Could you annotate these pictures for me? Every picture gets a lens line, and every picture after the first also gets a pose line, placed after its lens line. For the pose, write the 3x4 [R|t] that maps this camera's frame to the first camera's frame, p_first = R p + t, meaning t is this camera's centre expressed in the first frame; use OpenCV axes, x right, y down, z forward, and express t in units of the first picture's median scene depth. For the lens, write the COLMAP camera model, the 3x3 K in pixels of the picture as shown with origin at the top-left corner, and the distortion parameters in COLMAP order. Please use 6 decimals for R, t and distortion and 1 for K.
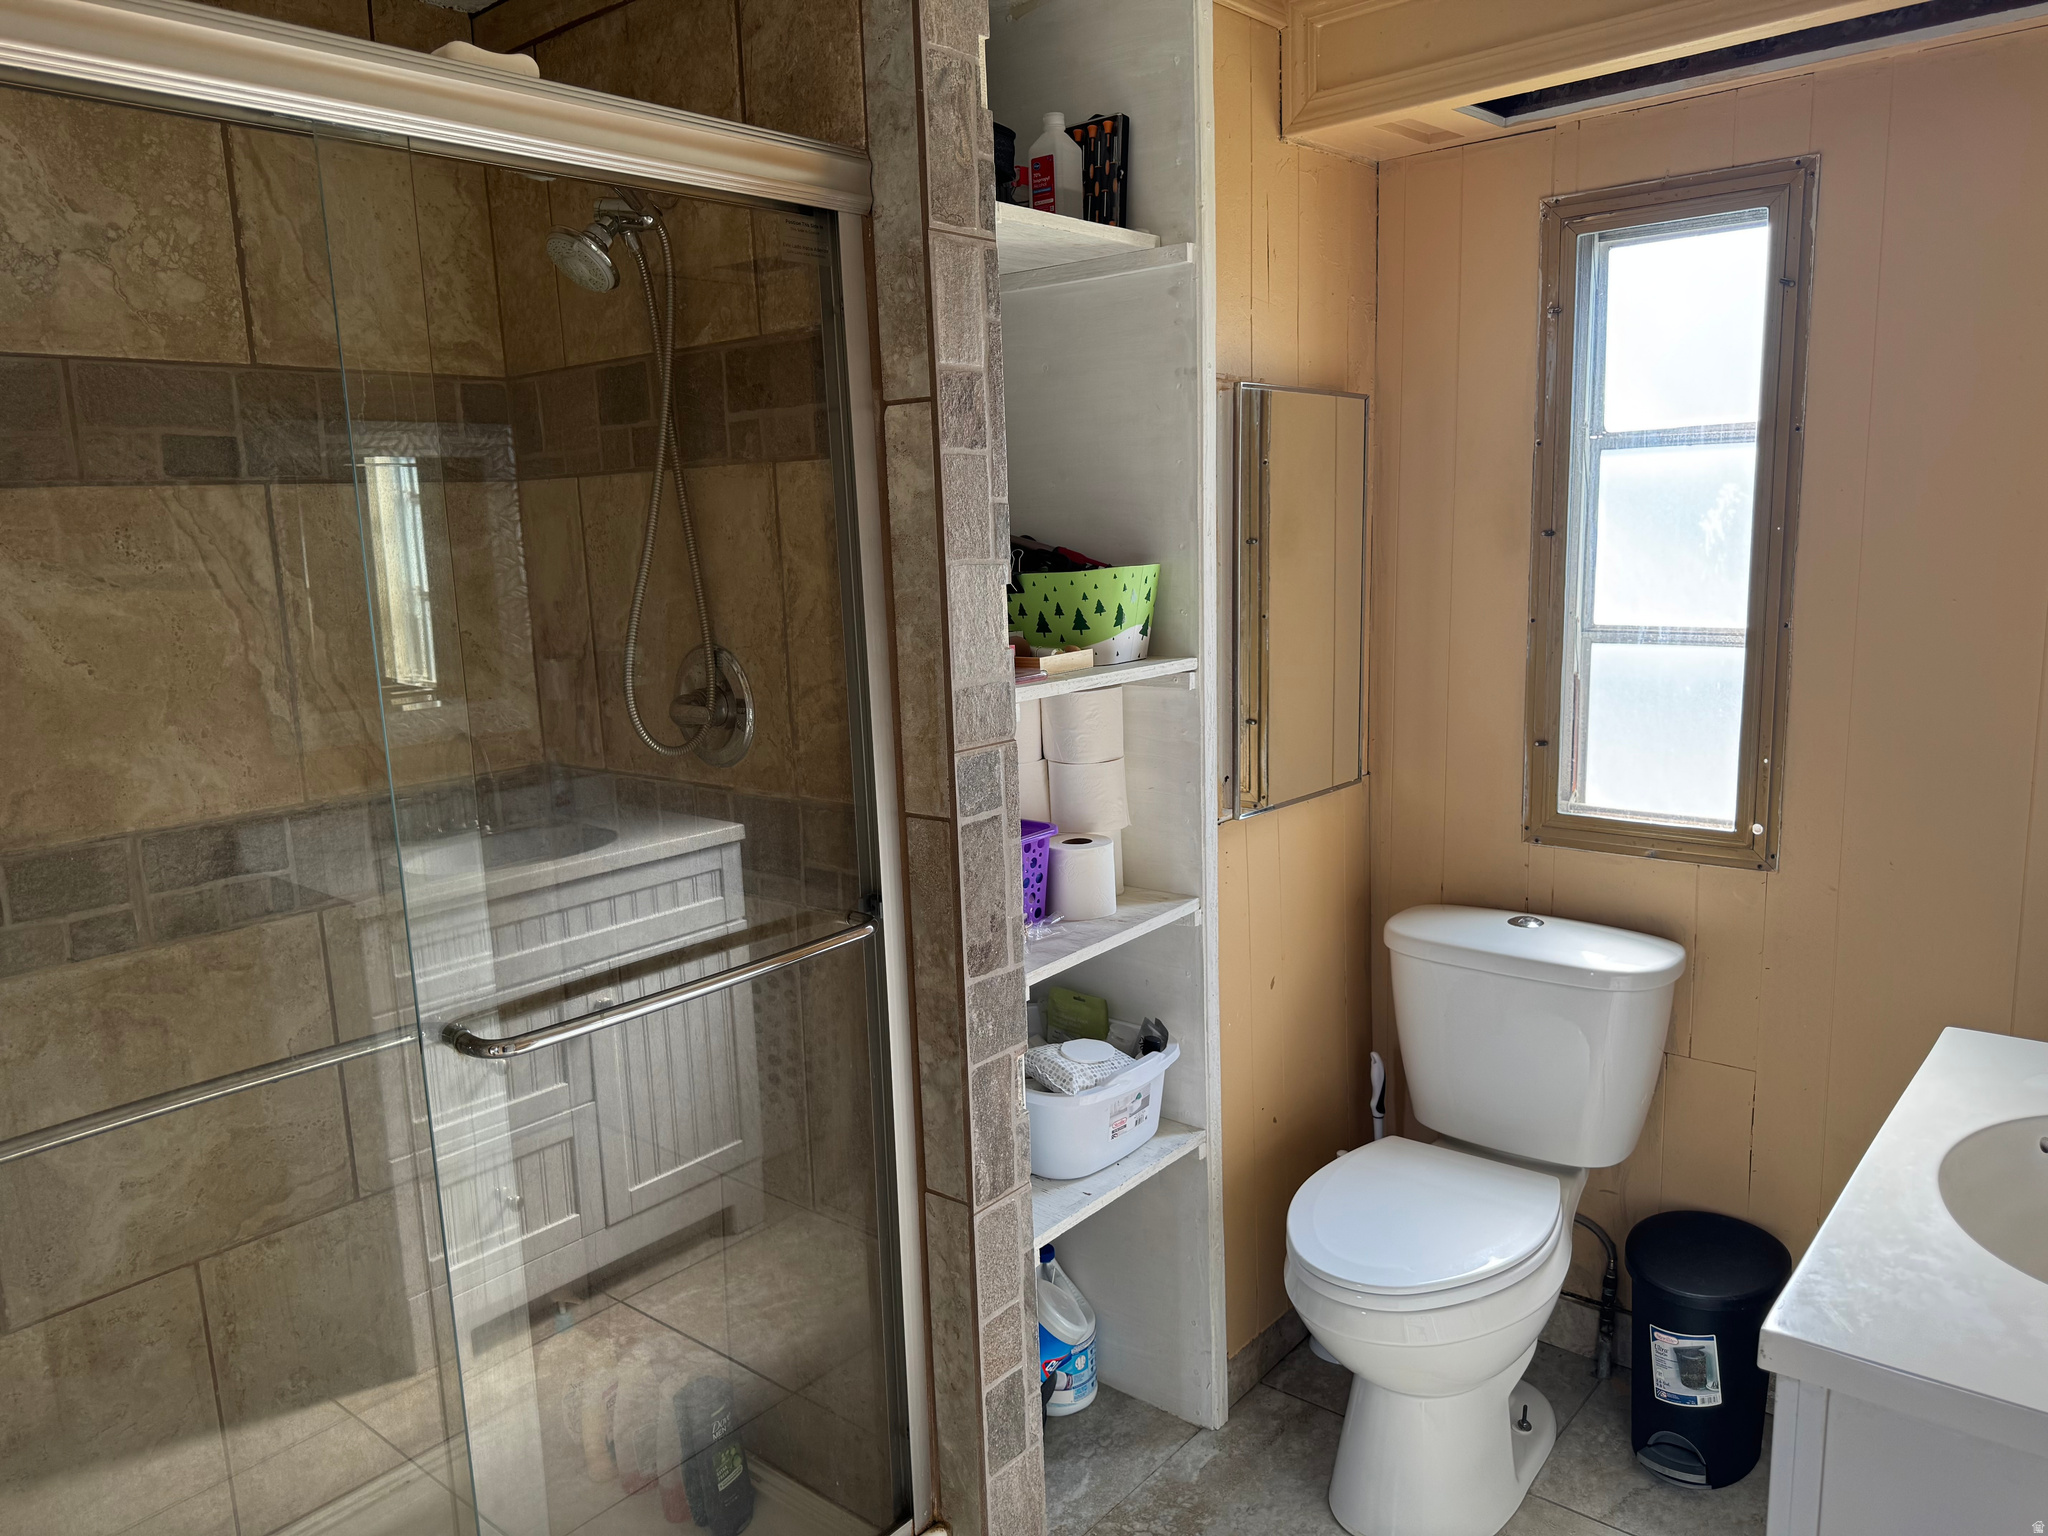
lens RADIAL K [[1447.3, 0, 1024.7], [0, 1447.3, 769.1], [0, 0, 1]] dist [-0.013570, -0.010978]
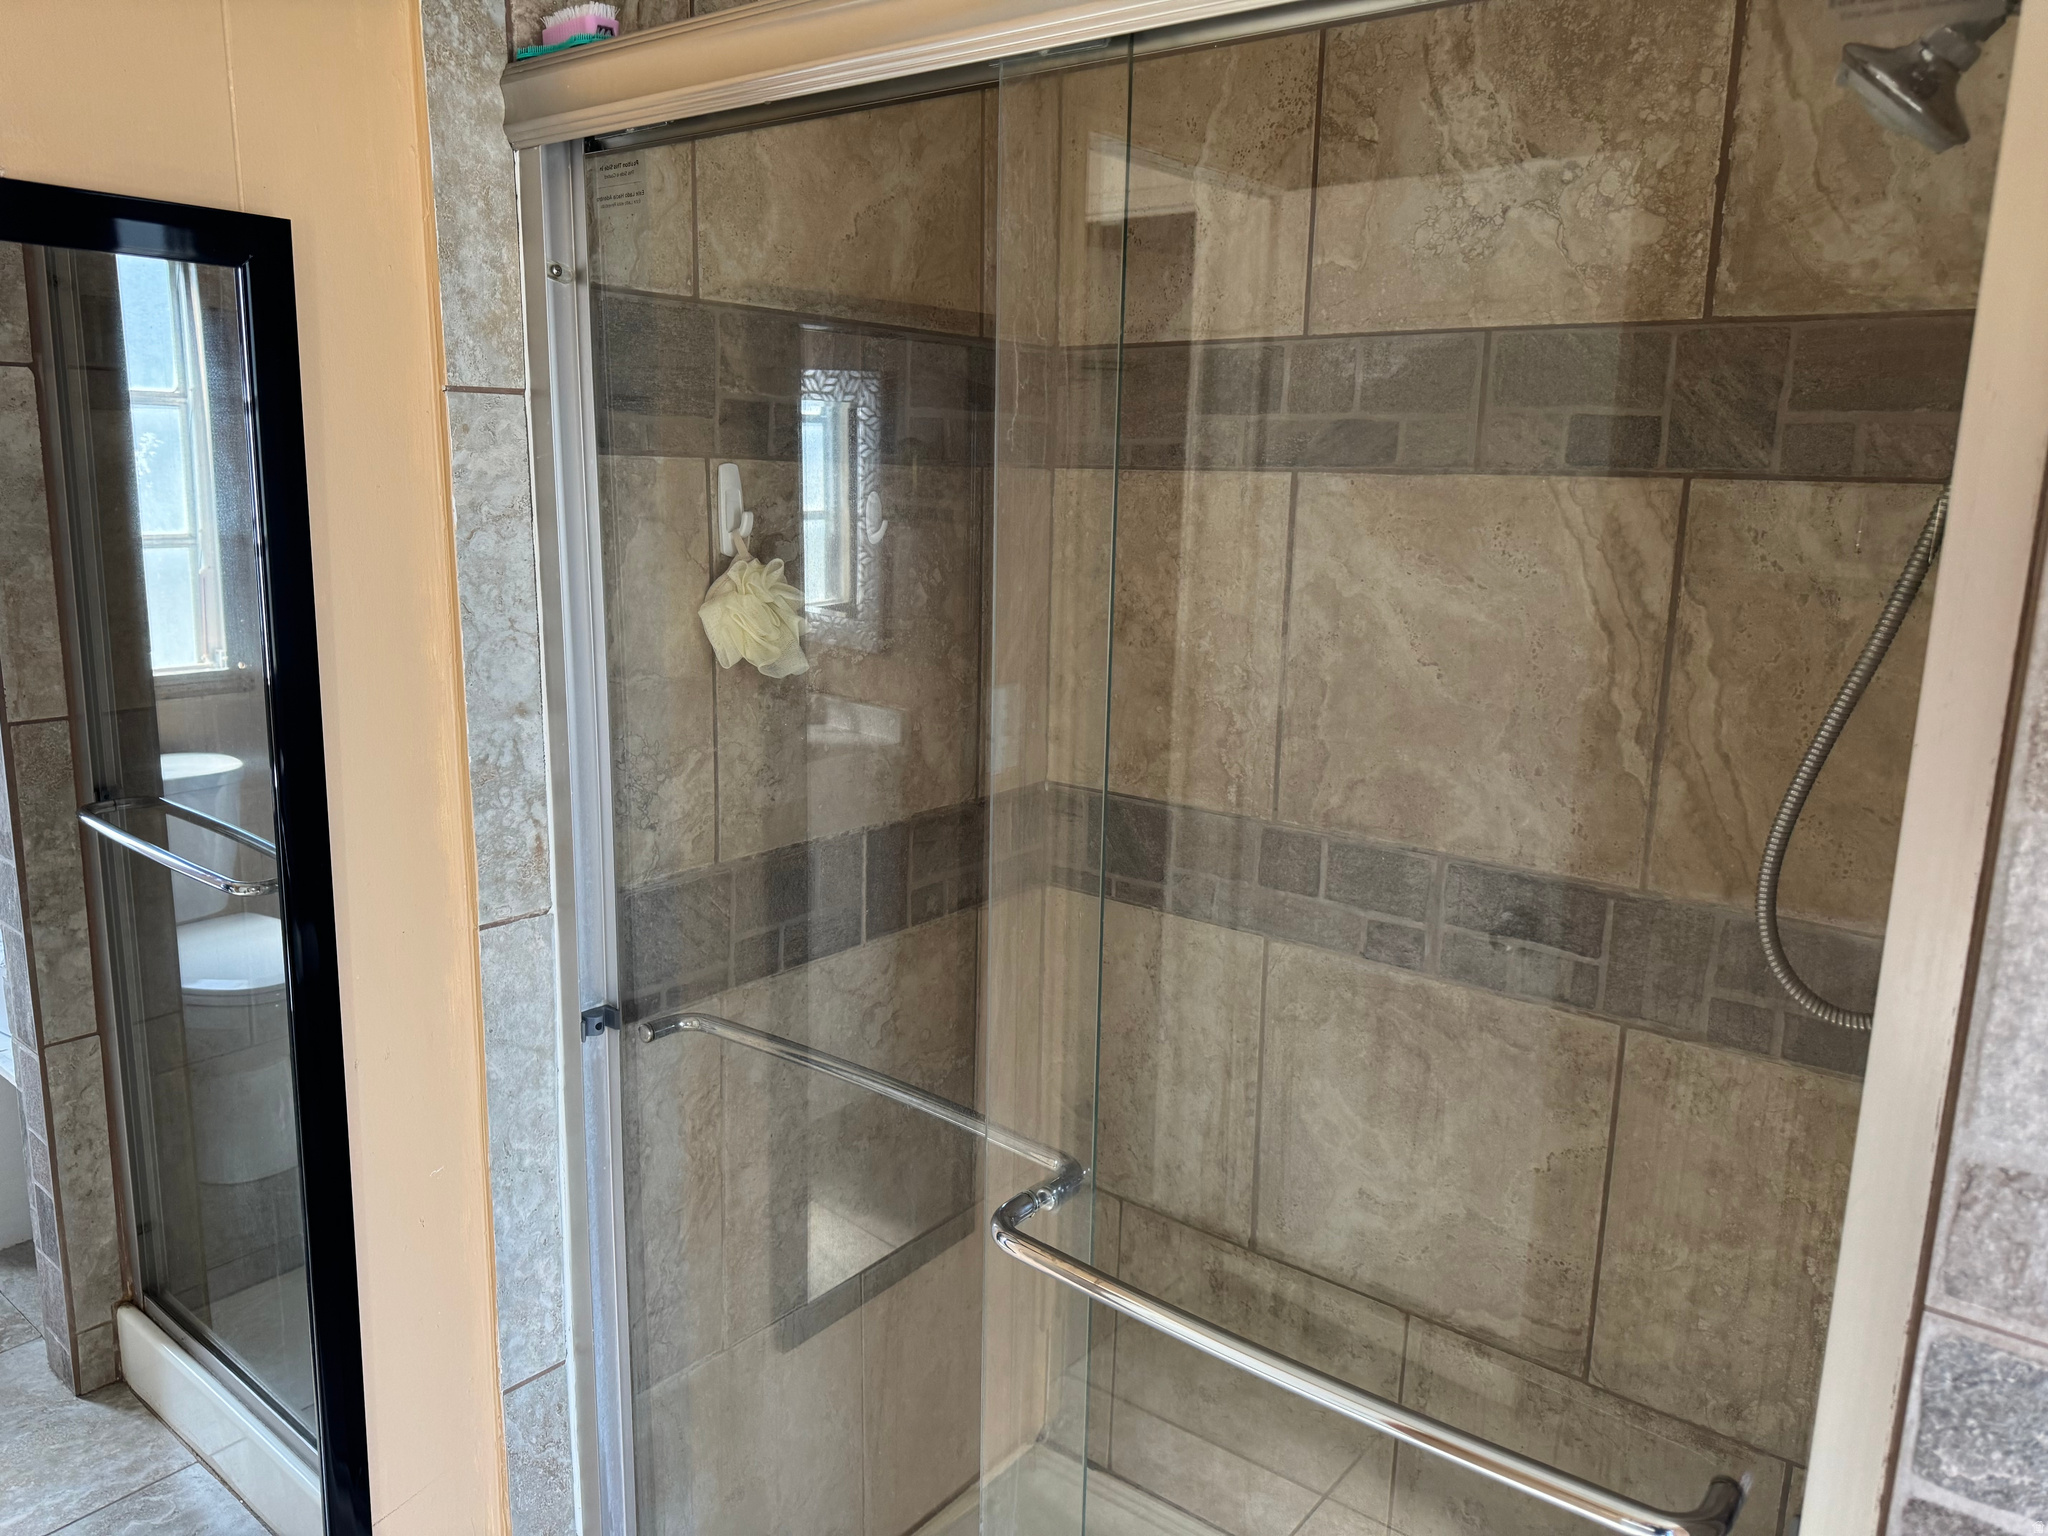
lens RADIAL K [[1447.3, 0, 1021.3], [0, 1447.3, 774.7], [0, 0, 1]] dist [-0.013570, -0.010978]
pose [[0.010683, 0.247518, -0.968824, 0.256332], [-0.187012, 0.952279, 0.241229, -0.175536], [0.982299, 0.178605, 0.056463, 0.673578]]
